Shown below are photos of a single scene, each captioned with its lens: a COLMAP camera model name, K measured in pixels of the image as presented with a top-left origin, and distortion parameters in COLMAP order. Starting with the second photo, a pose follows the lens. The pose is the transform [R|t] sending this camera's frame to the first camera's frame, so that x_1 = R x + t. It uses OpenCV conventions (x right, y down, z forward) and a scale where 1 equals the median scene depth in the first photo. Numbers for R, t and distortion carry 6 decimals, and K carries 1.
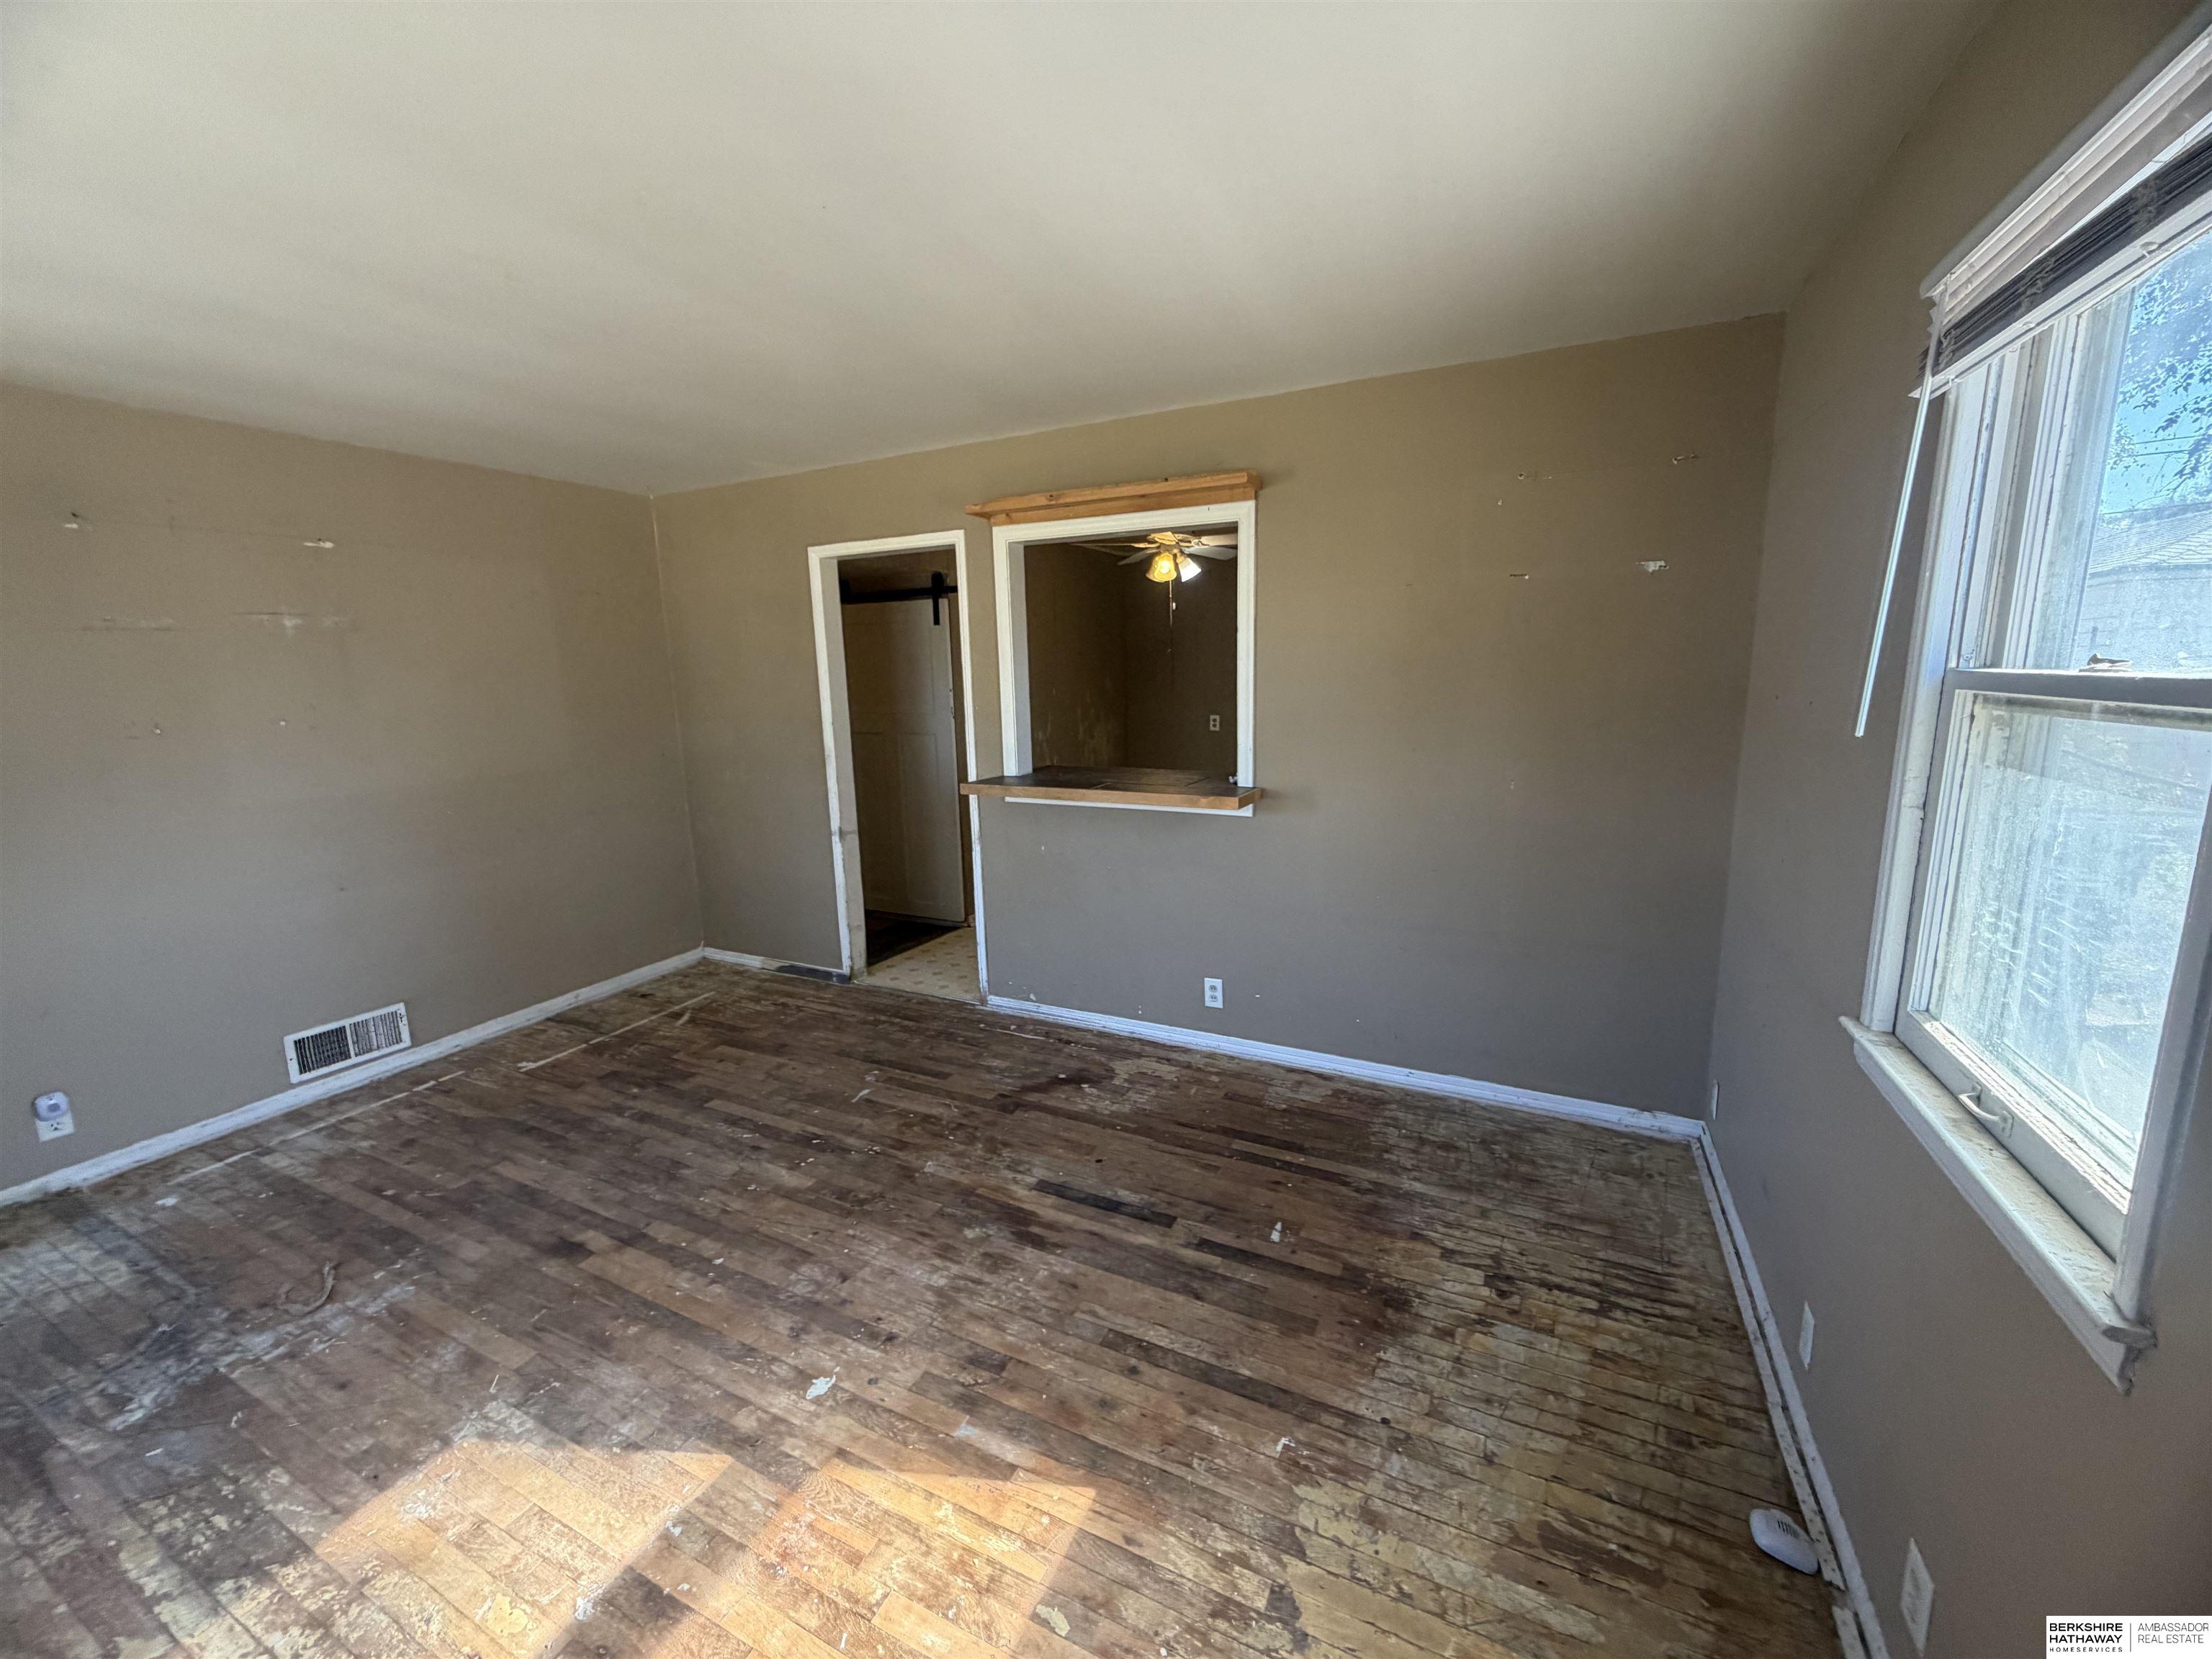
lens RADIAL K [[881.2, 0, 1097.9], [0, 881.2, 829.5], [0, 0, 1]] dist [0.000290, -0.000274]
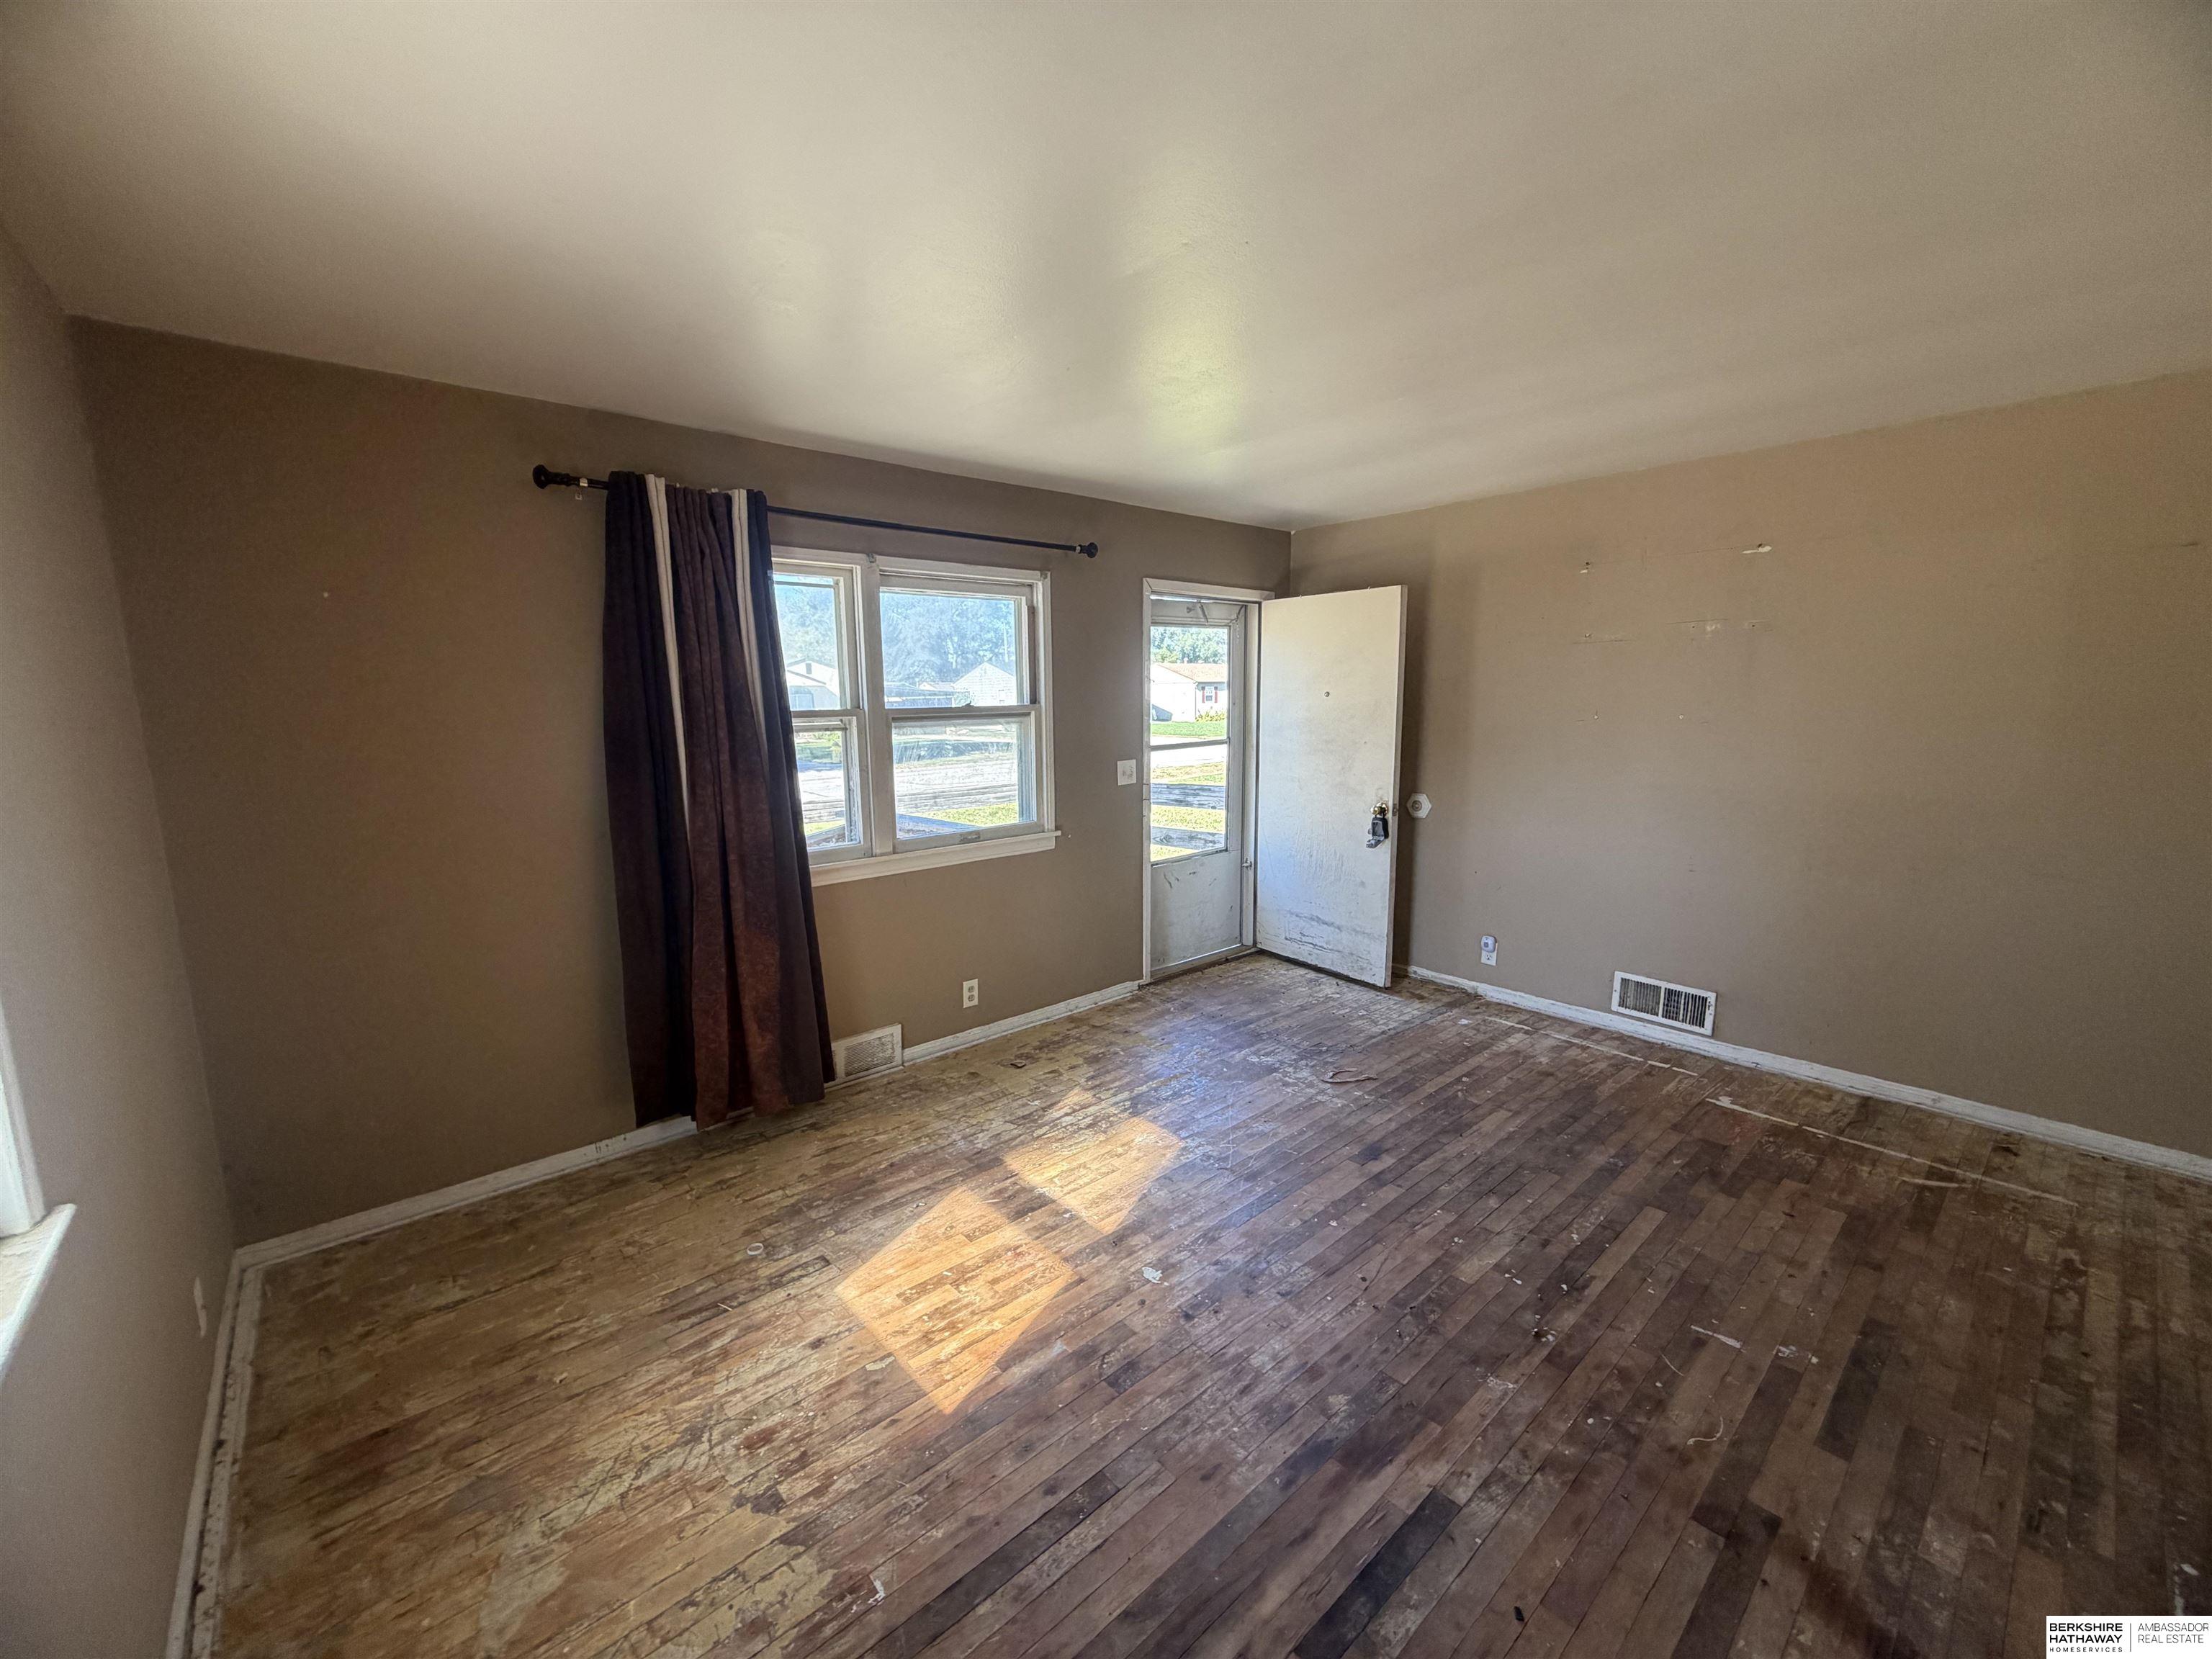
lens RADIAL K [[881.2, 0, 1097.9], [0, 881.2, 829.5], [0, 0, 1]] dist [0.000290, -0.000274]
pose [[-0.380359, 0.174830, -0.908164, 0.583474], [-0.143582, 0.958901, 0.244732, -0.203846], [0.913625, 0.223482, -0.339624, 0.978371]]
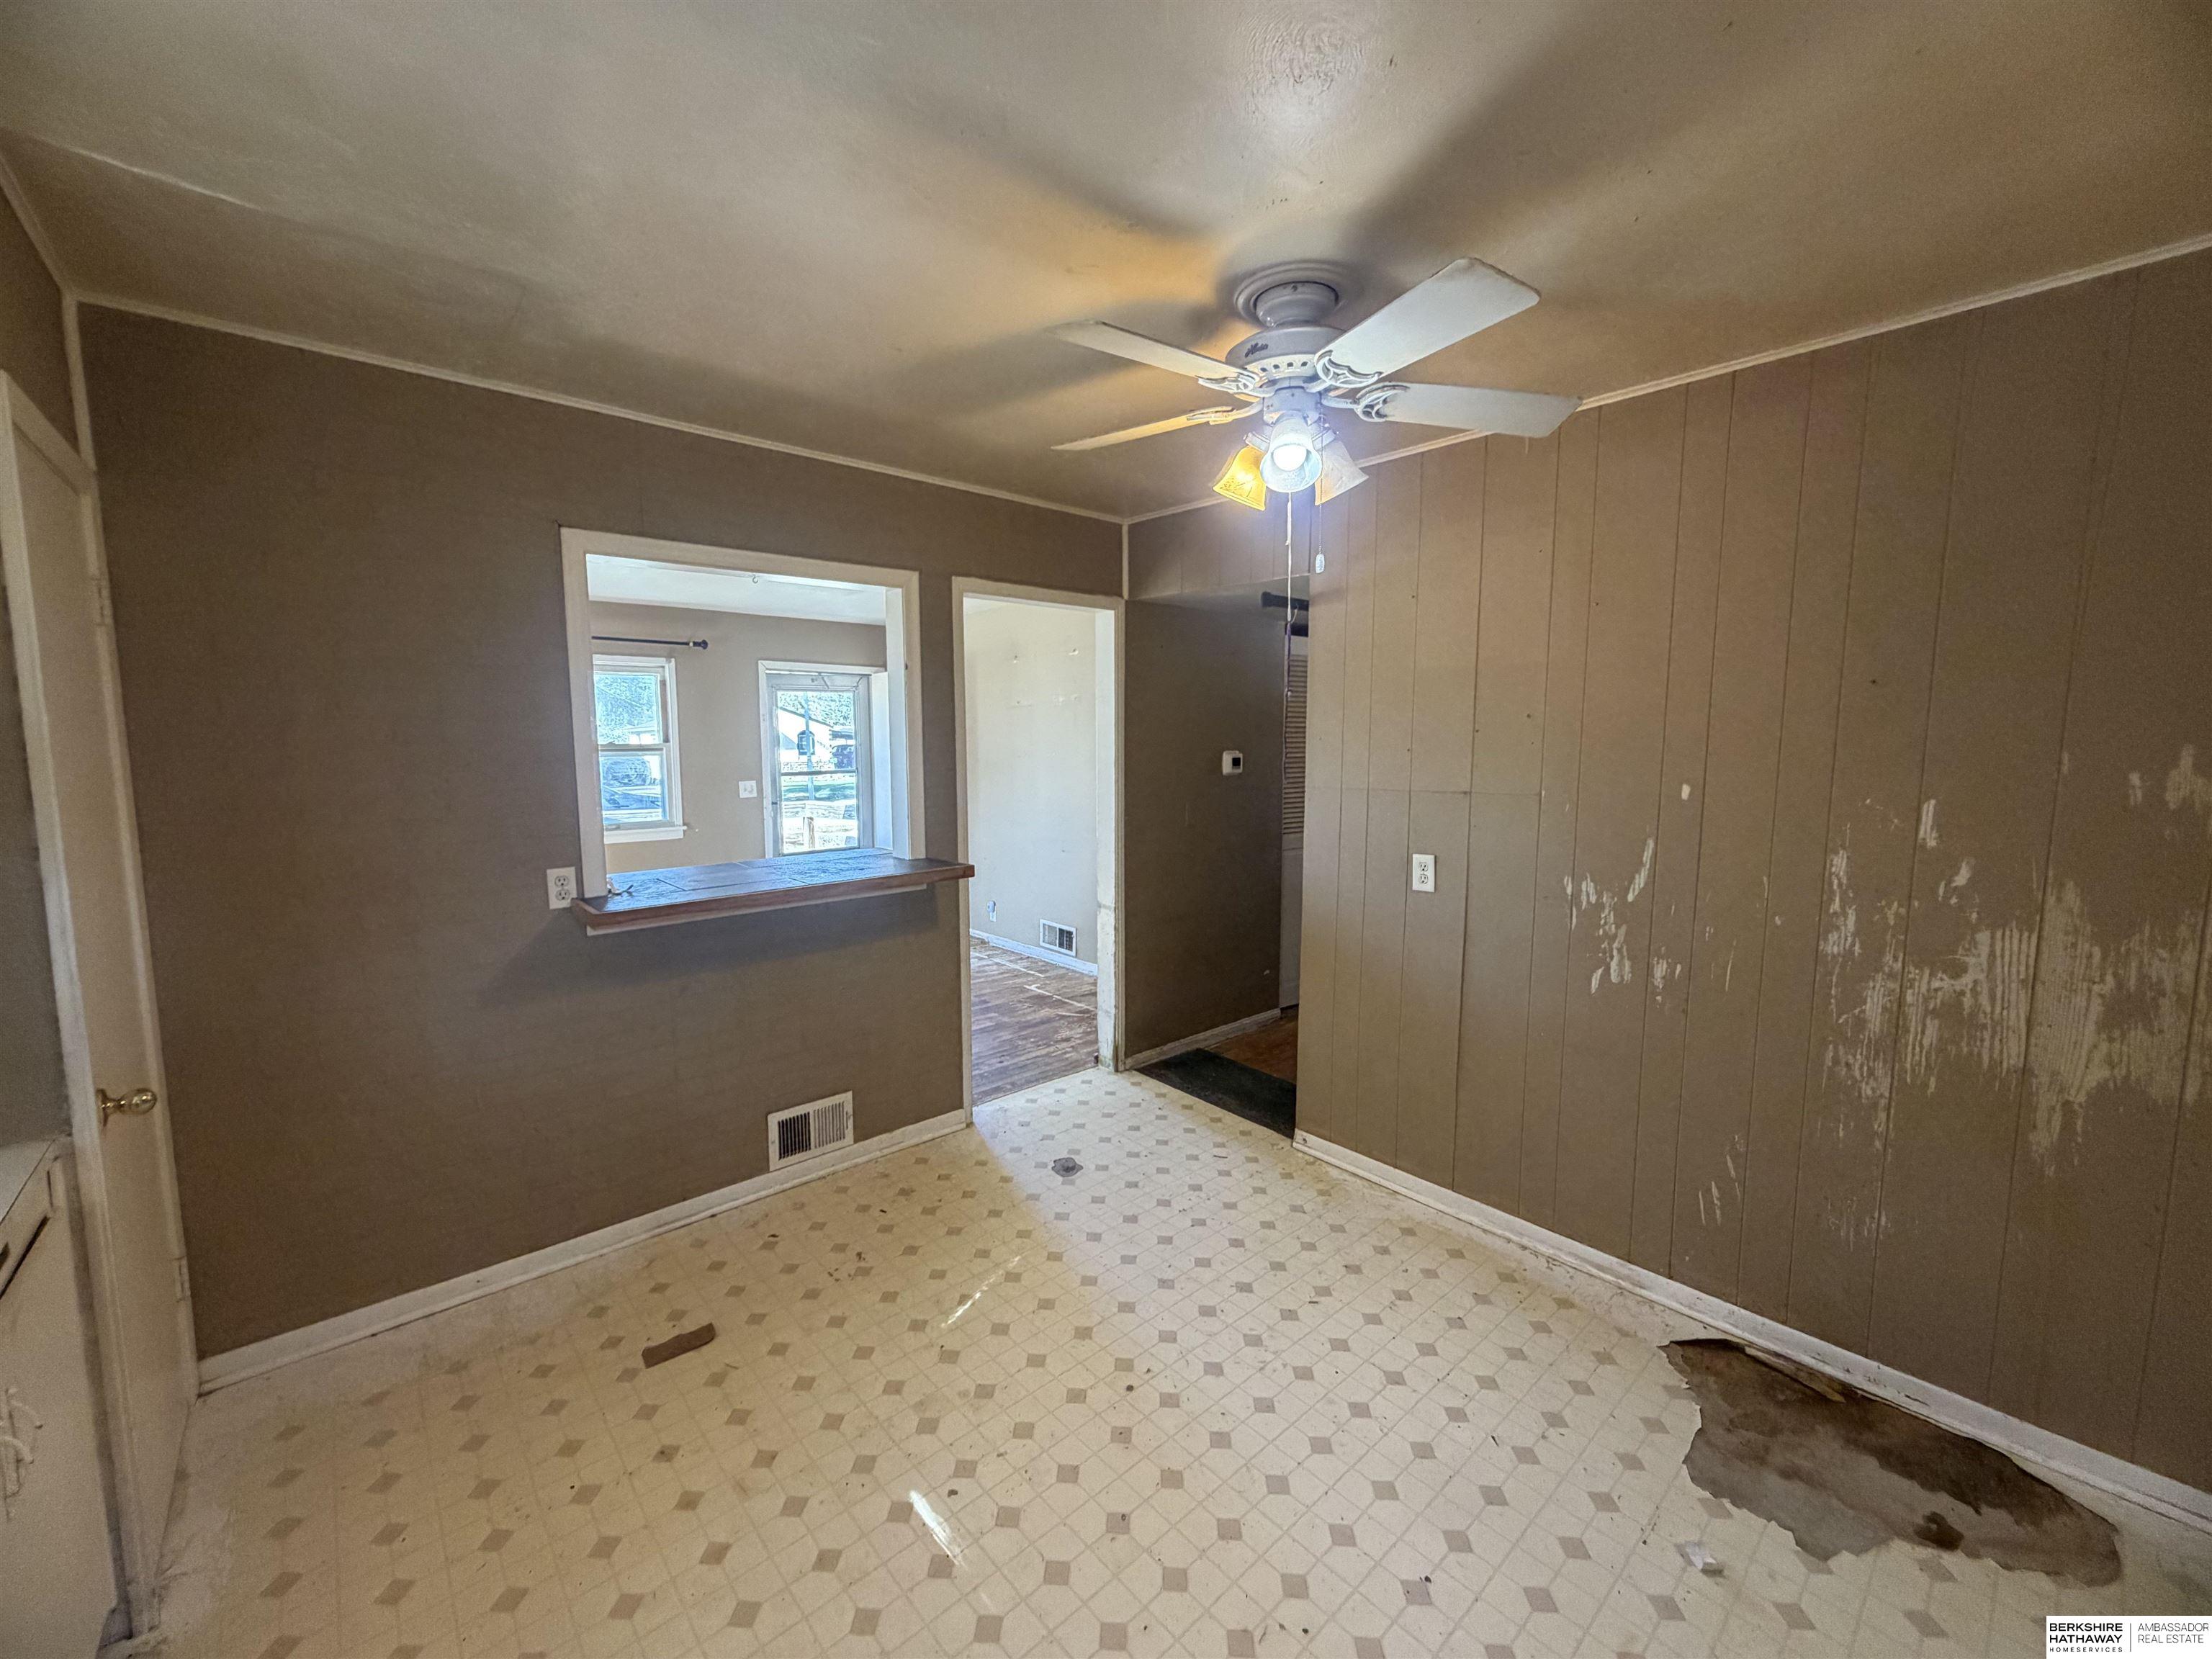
lens RADIAL K [[881.2, 0, 1097.9], [0, 881.2, 829.5], [0, 0, 1]] dist [0.000290, -0.000274]
pose [[-0.374066, 0.125265, -0.918903, 0.991629], [-0.151320, 0.969313, 0.193736, -0.449965], [0.914973, 0.211519, -0.343632, 2.343961]]
